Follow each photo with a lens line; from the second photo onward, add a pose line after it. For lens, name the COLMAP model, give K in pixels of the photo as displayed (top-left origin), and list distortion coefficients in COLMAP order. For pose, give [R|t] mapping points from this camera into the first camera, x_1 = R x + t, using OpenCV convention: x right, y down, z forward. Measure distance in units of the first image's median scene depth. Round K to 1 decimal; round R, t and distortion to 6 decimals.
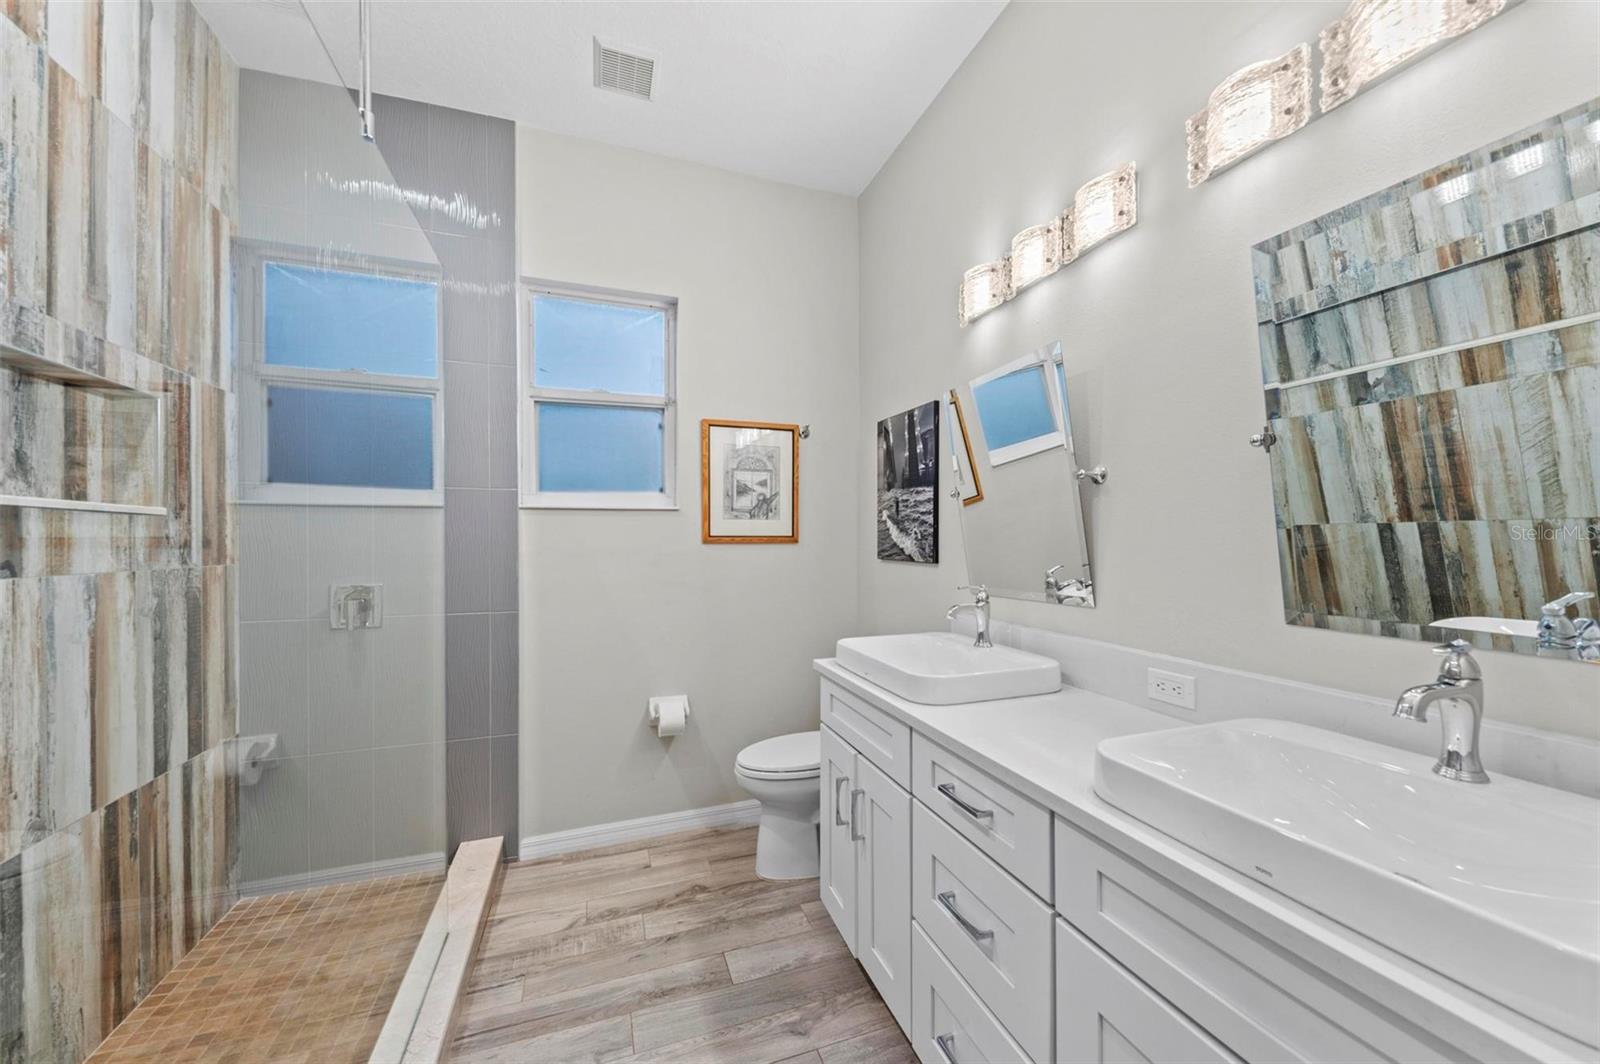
lens RADIAL K [[581.7, 0, 800.4], [0, 581.7, 539.3], [0, 0, 1]] dist [0.000035, -0.000025]
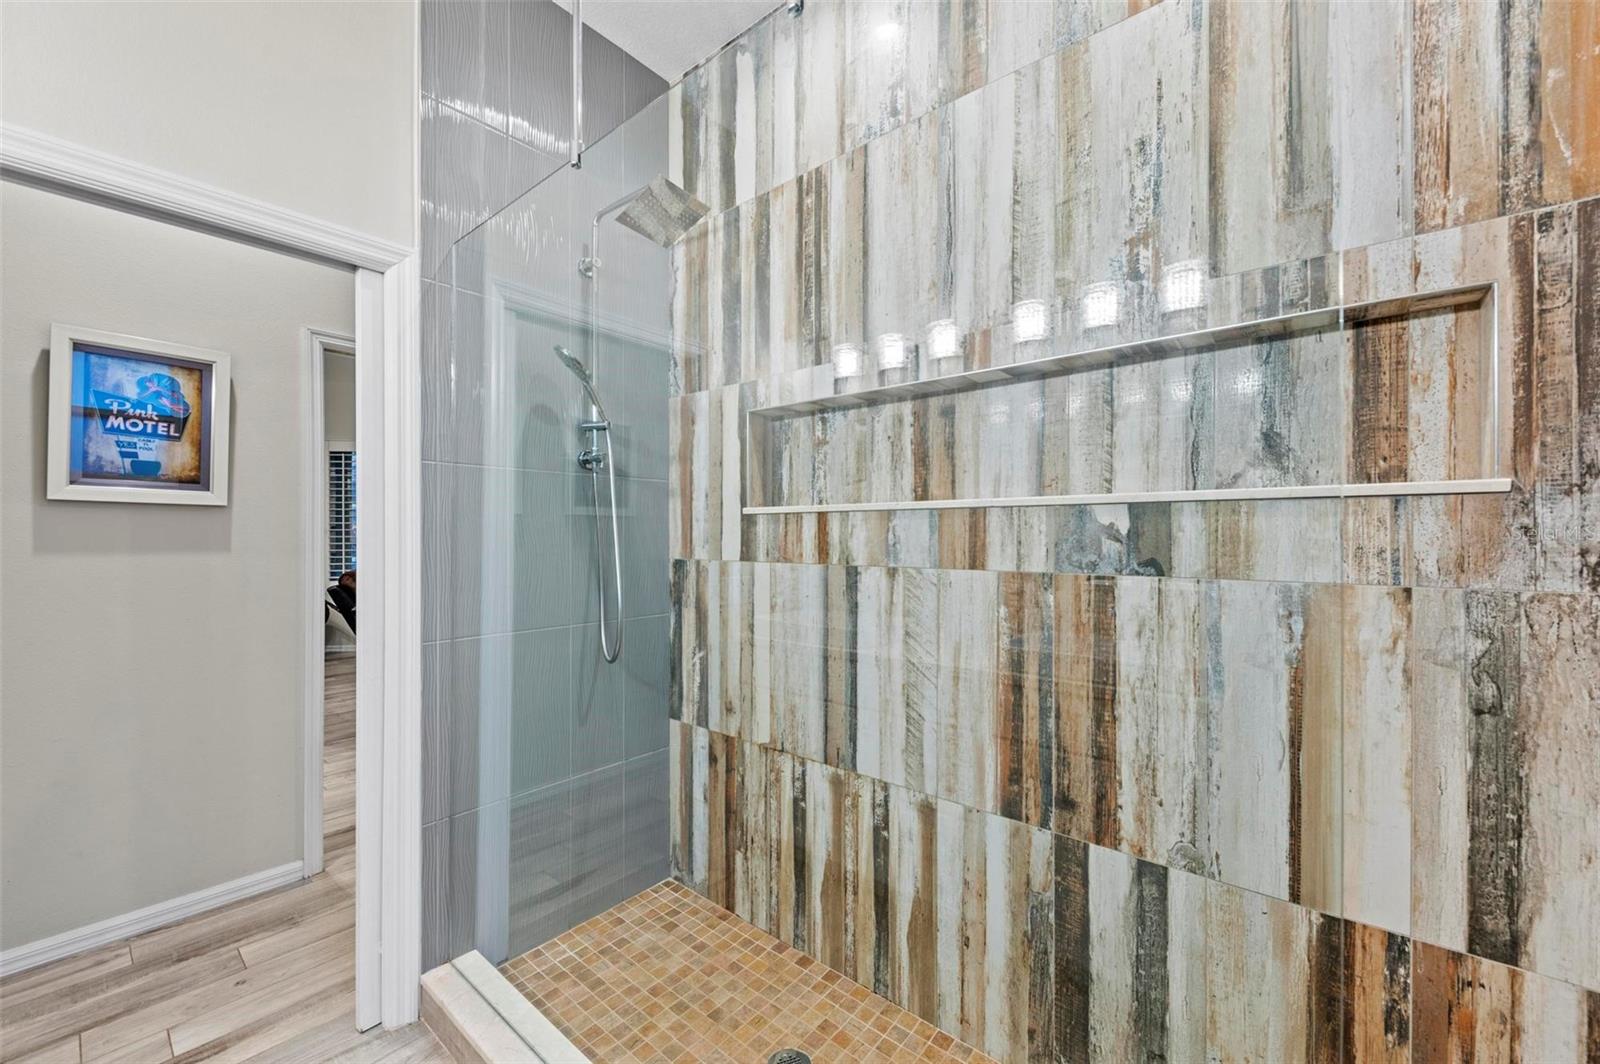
lens RADIAL K [[619.3, 0, 800.0], [0, 619.3, 532.0], [0, 0, 1]] dist [0.016719, -0.009612]
pose [[-0.860641, -0.002182, -0.509208, -0.165026], [0.001777, 0.999972, -0.007288, -0.000672], [0.509209, -0.007177, -0.860613, 0.851848]]
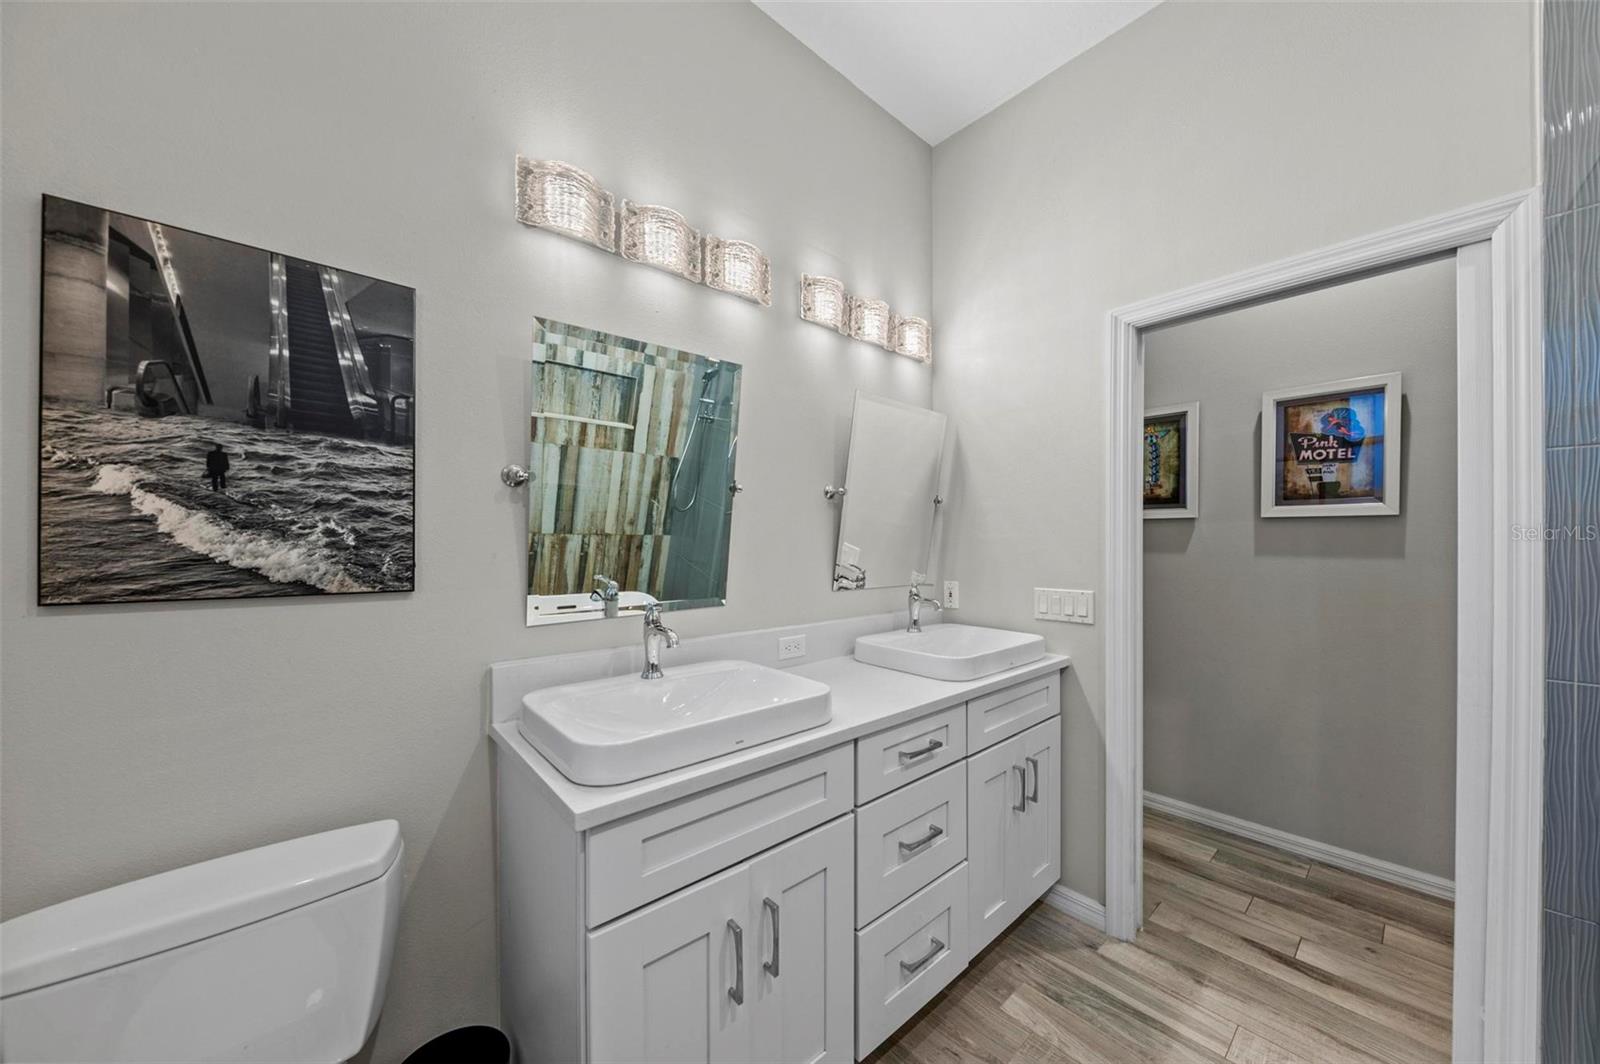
lens RADIAL K [[553.4, 0, 800.4], [0, 553.4, 543.9], [0, 0, 1]] dist [-0.000577, -0.000132]
pose [[-0.372283, 0.000276, 0.928119, -0.368126], [0.000461, 1.000000, -0.000113, -0.001946], [-0.928119, 0.000386, -0.372283, 0.831983]]
